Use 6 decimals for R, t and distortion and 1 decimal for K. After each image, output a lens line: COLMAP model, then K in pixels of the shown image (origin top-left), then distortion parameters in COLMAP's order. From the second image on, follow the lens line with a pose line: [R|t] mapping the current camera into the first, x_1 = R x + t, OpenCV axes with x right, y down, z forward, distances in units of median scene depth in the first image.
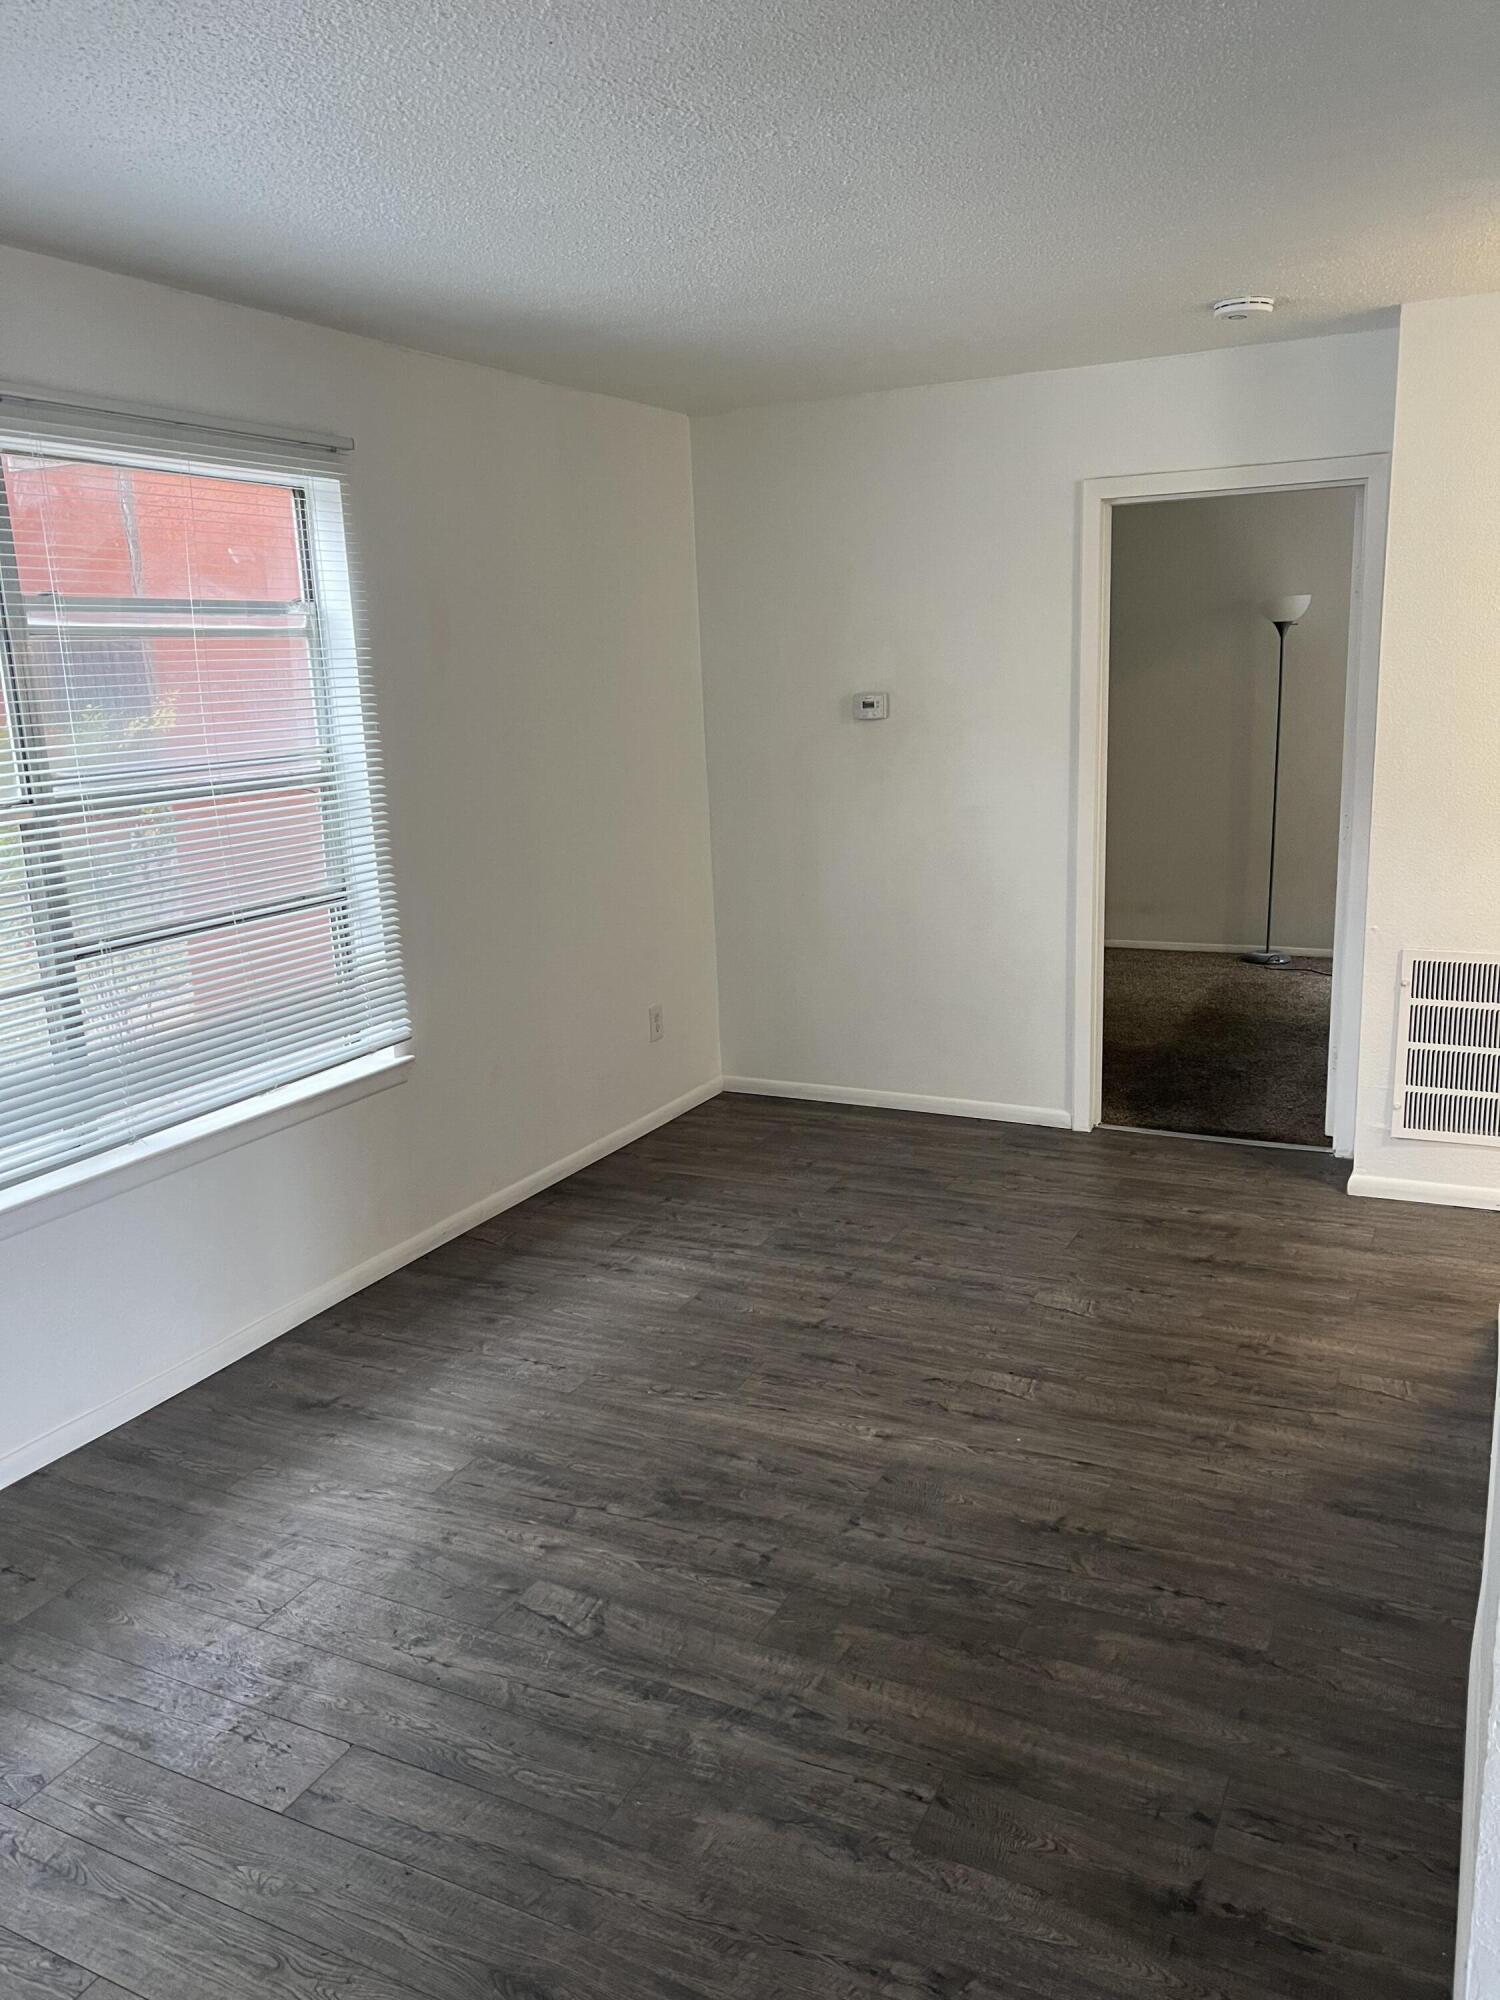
lens RADIAL K [[1496.4, 0, 750.0], [0, 1496.4, 1000.0], [0, 0, 1]] dist [0.074483, -0.089320]
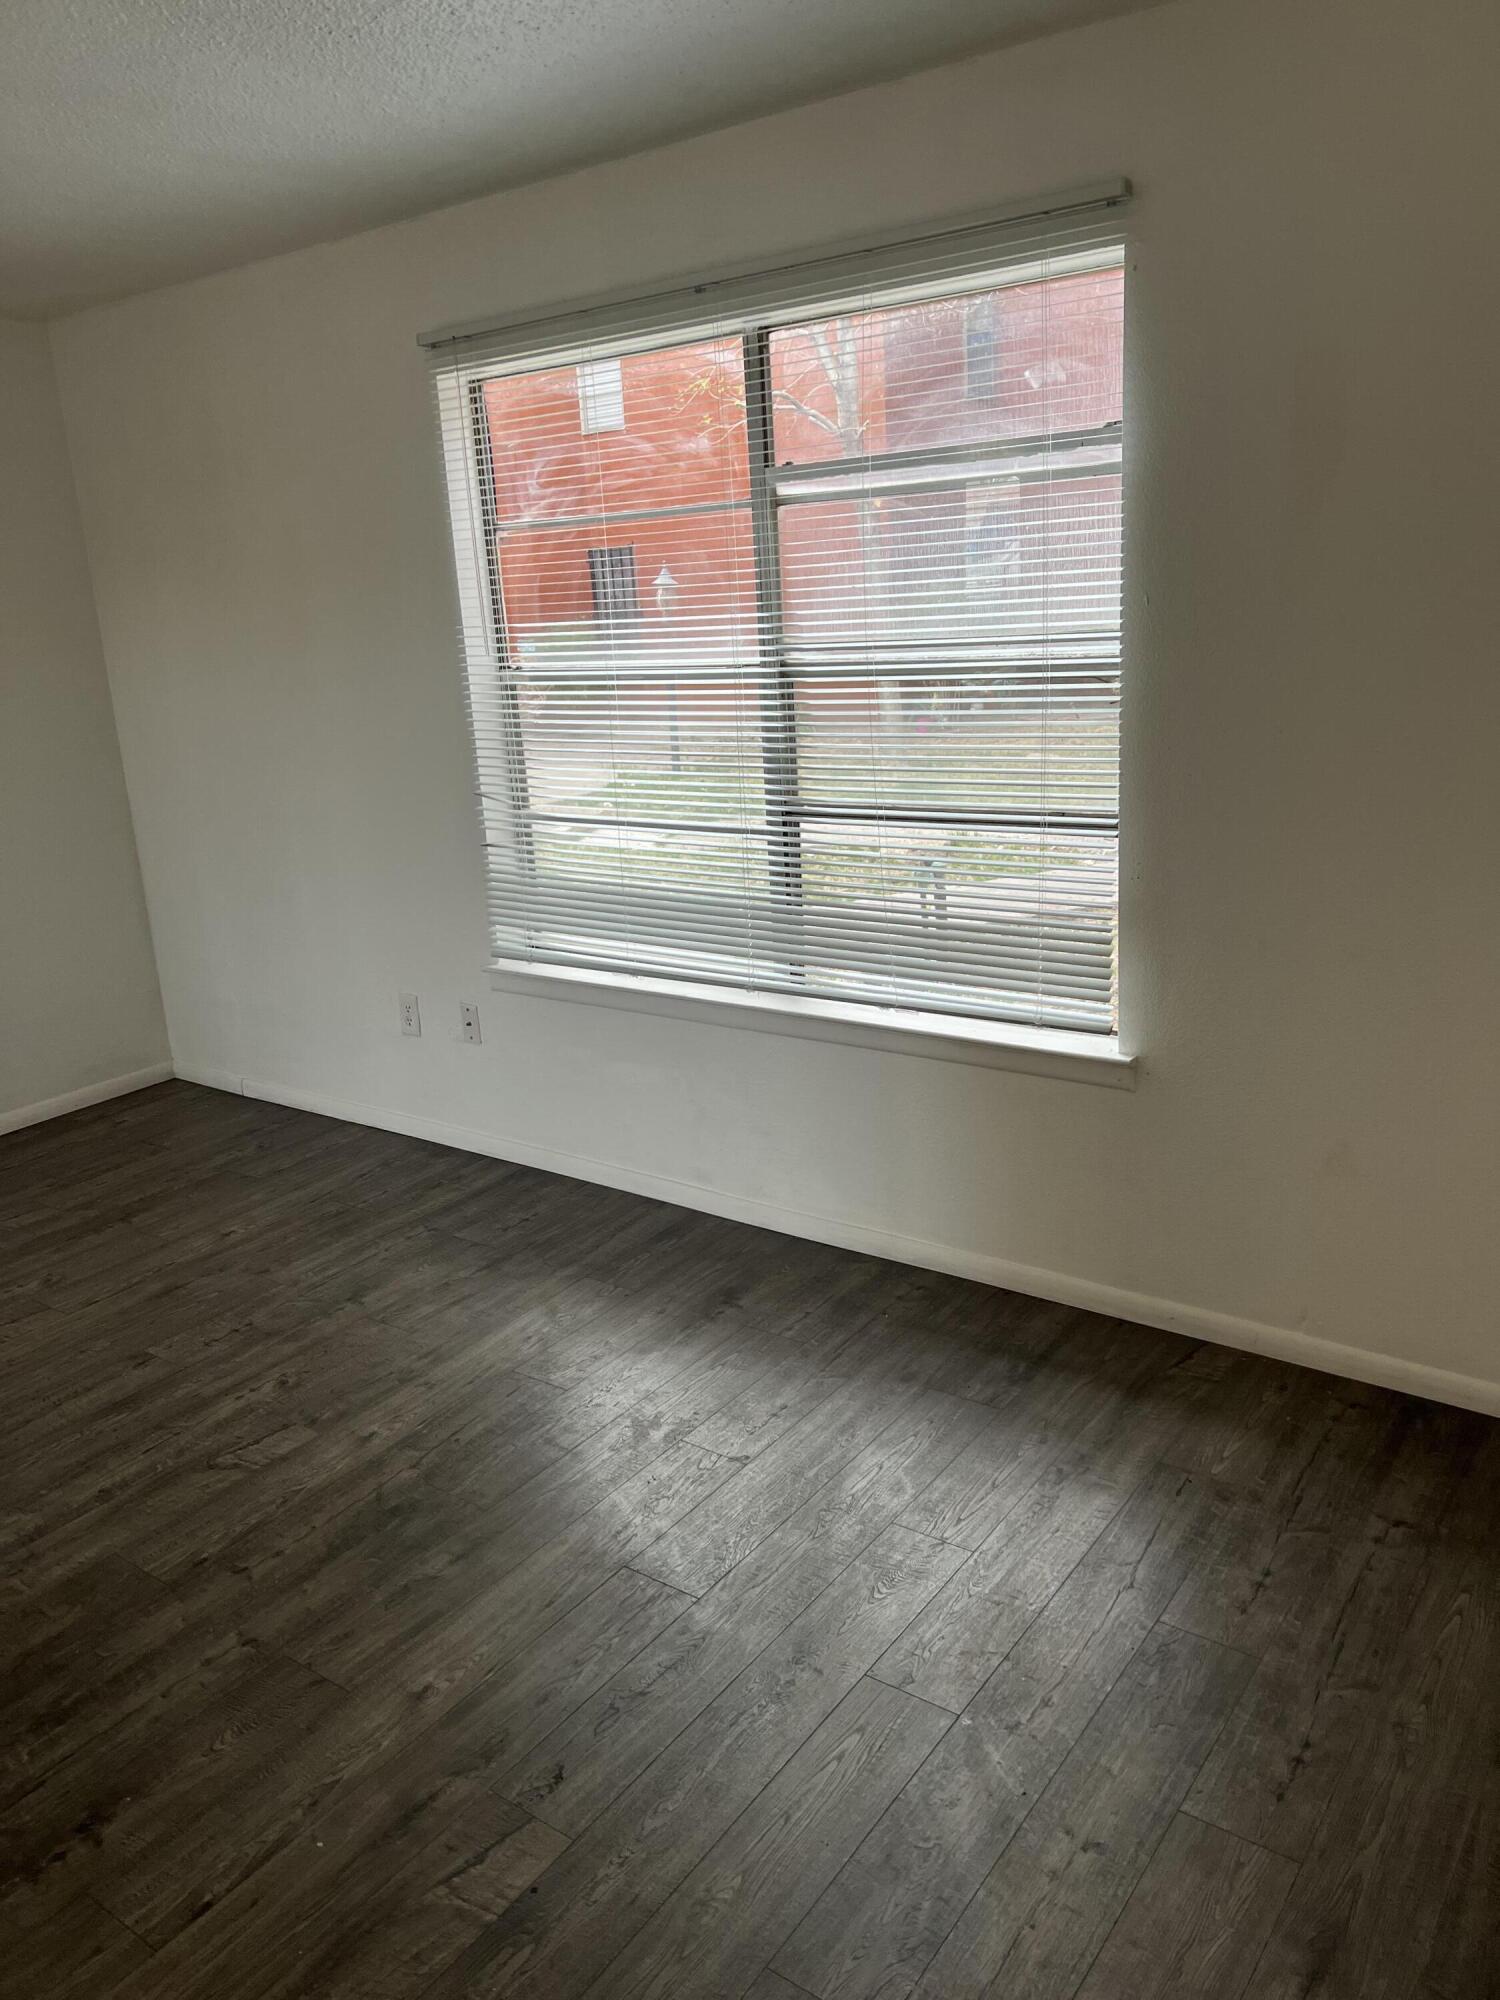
lens RADIAL K [[1496.4, 0, 750.0], [0, 1496.4, 1000.0], [0, 0, 1]] dist [0.074483, -0.089320]
pose [[-0.162107, 0.311692, -0.936253, 0.616534], [-0.149872, 0.930018, 0.335566, -0.267031], [0.975325, 0.194716, -0.104048, 1.145982]]
